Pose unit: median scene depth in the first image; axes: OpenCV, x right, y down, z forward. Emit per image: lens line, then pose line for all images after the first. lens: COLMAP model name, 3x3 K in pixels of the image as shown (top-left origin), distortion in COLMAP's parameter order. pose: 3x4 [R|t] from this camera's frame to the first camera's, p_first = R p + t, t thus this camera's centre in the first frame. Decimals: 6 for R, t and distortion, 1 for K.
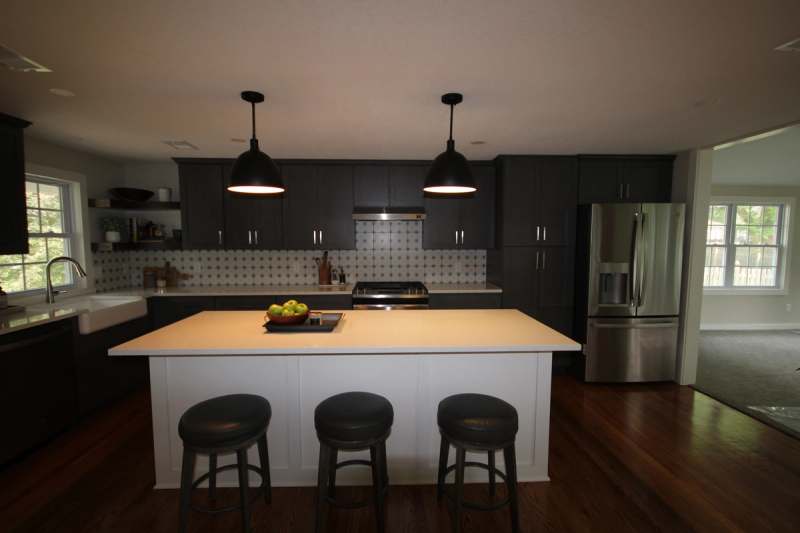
lens RADIAL K [[368.2, 0, 399.4], [0, 368.2, 271.5], [0, 0, 1]] dist [0.002504, -0.006882]
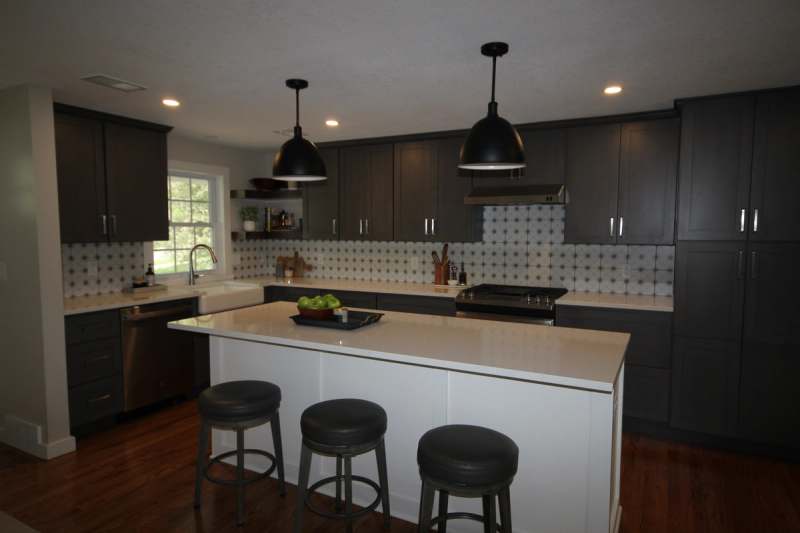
lens RADIAL K [[493.5, 0, 400.7], [0, 493.5, 275.2], [0, 0, 1]] dist [-0.002311, -0.000037]
pose [[0.865480, 0.049784, -0.498464, 0.280927], [-0.046322, 0.998740, 0.019321, -0.002258], [0.498798, 0.006368, 0.866695, 0.004335]]
